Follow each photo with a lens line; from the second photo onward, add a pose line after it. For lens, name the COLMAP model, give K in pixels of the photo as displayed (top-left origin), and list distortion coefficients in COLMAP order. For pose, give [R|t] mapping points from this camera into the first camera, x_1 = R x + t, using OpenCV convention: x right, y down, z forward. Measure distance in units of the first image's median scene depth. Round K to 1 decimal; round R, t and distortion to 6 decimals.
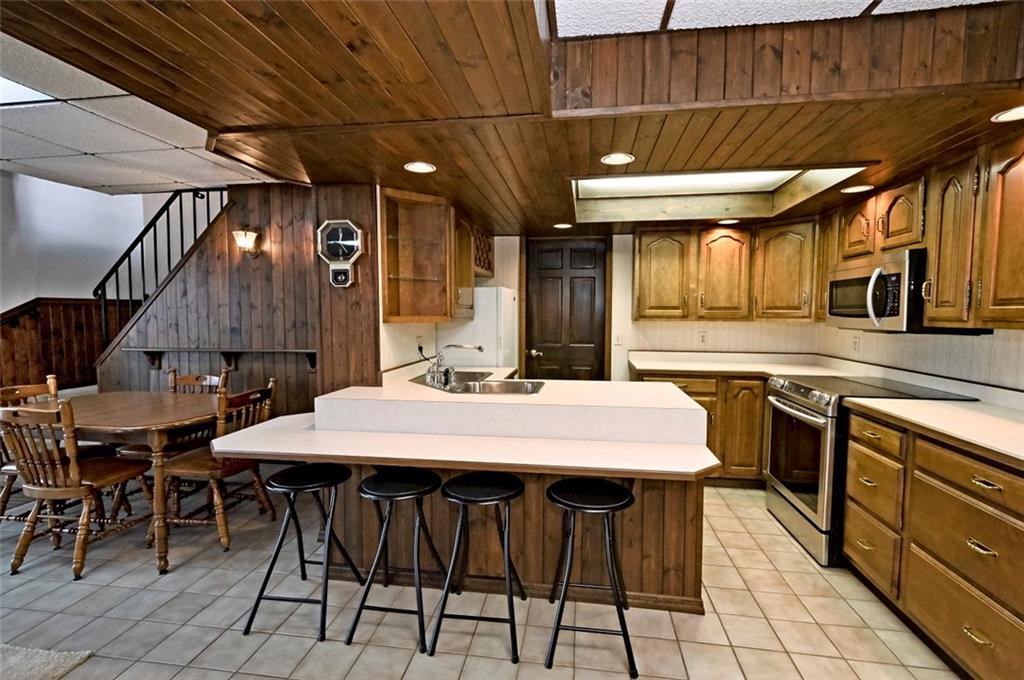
lens RADIAL K [[458.4, 0, 512.3], [0, 458.4, 344.2], [0, 0, 1]] dist [0.013442, -0.000061]
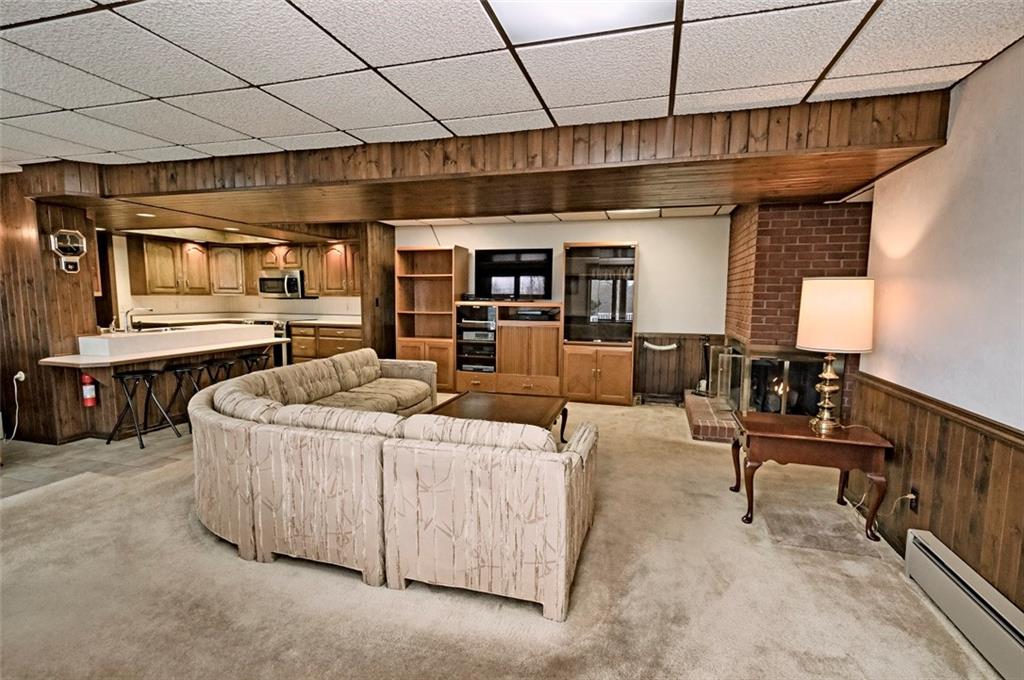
lens RADIAL K [[458.4, 0, 516.5], [0, 458.4, 341.0], [0, 0, 1]] dist [0.013442, -0.000061]
pose [[0.131672, -0.101315, 0.986102, -1.750323], [0.061856, 0.993665, 0.093832, 0.051428], [-0.989362, 0.048641, 0.137105, -0.698328]]
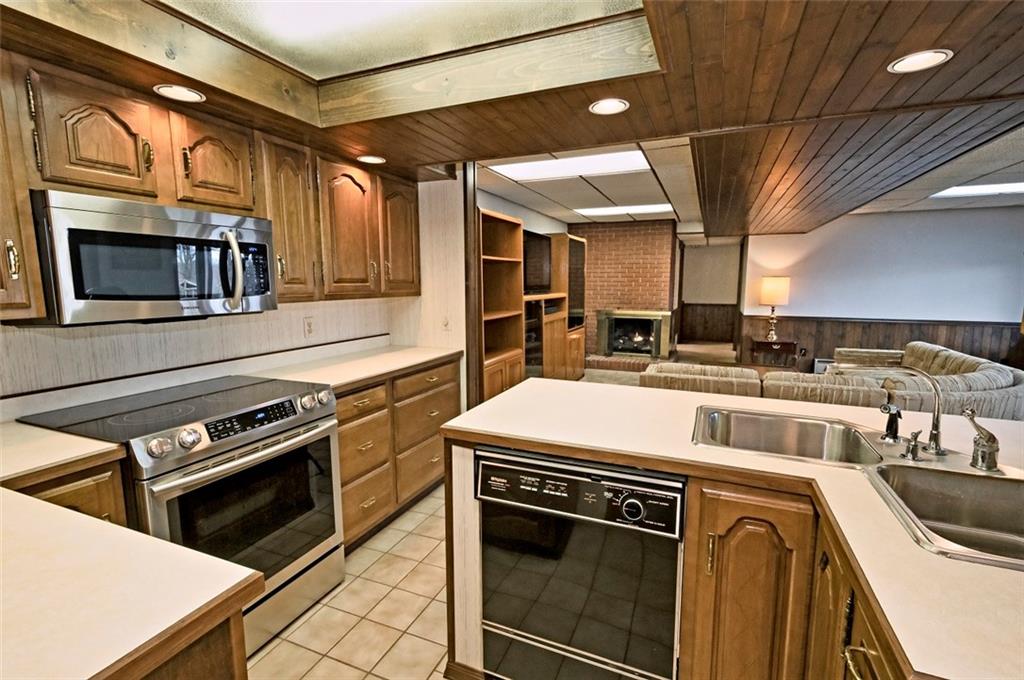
lens RADIAL K [[458.4, 0, 503.1], [0, 458.4, 345.0], [0, 0, 1]] dist [0.013442, -0.000061]
pose [[-0.959294, -0.024690, 0.281327, 0.147331], [0.033957, 0.978859, 0.201697, -0.119256], [-0.280360, 0.203040, -0.938176, 1.608581]]
